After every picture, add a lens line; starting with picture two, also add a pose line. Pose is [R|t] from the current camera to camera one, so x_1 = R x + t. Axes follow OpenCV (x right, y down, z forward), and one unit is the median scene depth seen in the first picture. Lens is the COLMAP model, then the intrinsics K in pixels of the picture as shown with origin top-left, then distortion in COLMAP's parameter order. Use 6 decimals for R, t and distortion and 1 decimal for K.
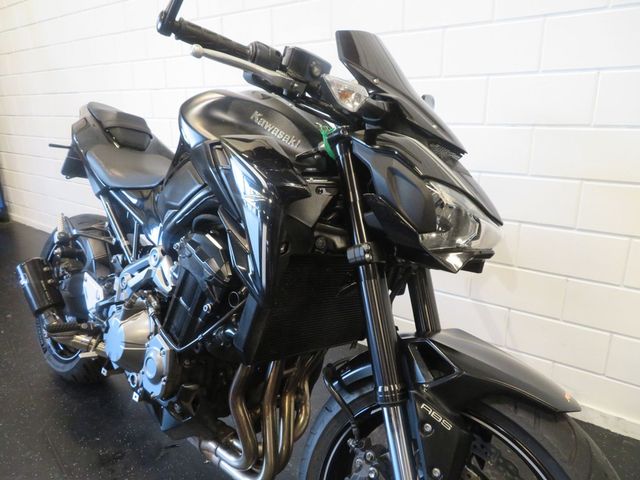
lens RADIAL K [[460.0, 0, 320.0], [0, 460.0, 240.0], [0, 0, 1]] dist [-0.000723, 0.001567]
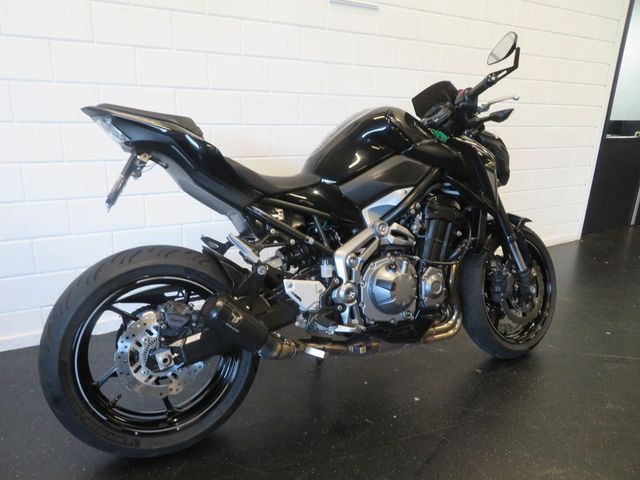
lens RADIAL K [[460.0, 0, 320.0], [0, 460.0, 240.0], [0, 0, 1]] dist [-0.000723, 0.001567]
pose [[0.388530, -0.251212, 0.886531, -2.104741], [0.223661, 0.959057, 0.173742, -0.265393], [-0.893879, 0.130778, 0.428809, 0.758861]]
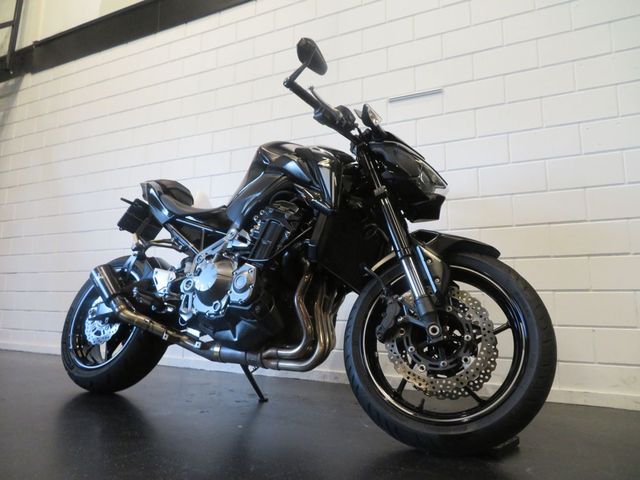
lens RADIAL K [[460.0, 0, 320.0], [0, 460.0, 240.0], [0, 0, 1]] dist [-0.000723, 0.001567]
pose [[0.980763, 0.045359, 0.189862, -0.461461], [0.037673, 0.910361, -0.412097, 0.888168], [-0.191535, 0.411321, 0.891139, -0.511153]]
